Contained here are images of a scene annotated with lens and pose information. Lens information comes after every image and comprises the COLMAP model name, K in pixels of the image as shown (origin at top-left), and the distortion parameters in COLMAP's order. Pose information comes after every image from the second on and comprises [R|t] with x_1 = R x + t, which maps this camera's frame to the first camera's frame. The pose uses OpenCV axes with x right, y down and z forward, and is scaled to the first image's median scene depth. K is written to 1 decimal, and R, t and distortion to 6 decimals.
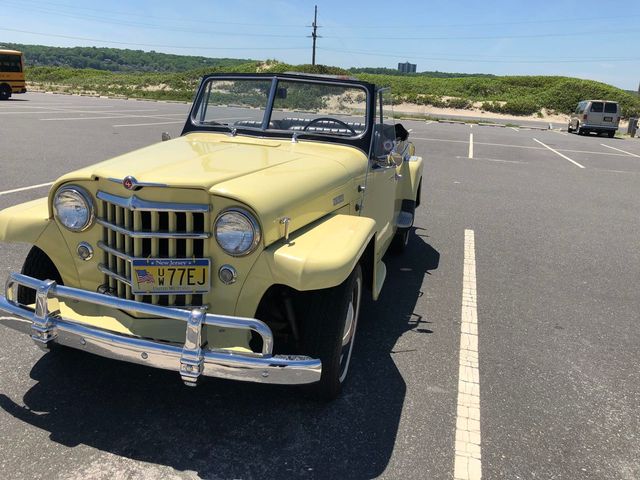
lens RADIAL K [[522.9, 0, 329.9], [0, 522.9, 236.4], [0, 0, 1]] dist [-0.002052, -0.004248]
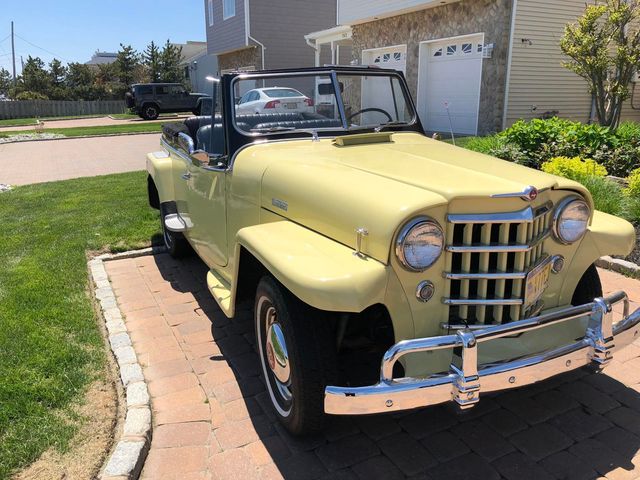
lens RADIAL K [[515.7, 0, 320.1], [0, 515.7, 237.4], [0, 0, 1]] dist [0.013251, -0.008438]
pose [[0.772247, -0.257019, 0.581012, -0.895053], [0.232729, 0.965390, 0.117724, -0.162540], [-0.591161, 0.044307, 0.805336, 0.360644]]
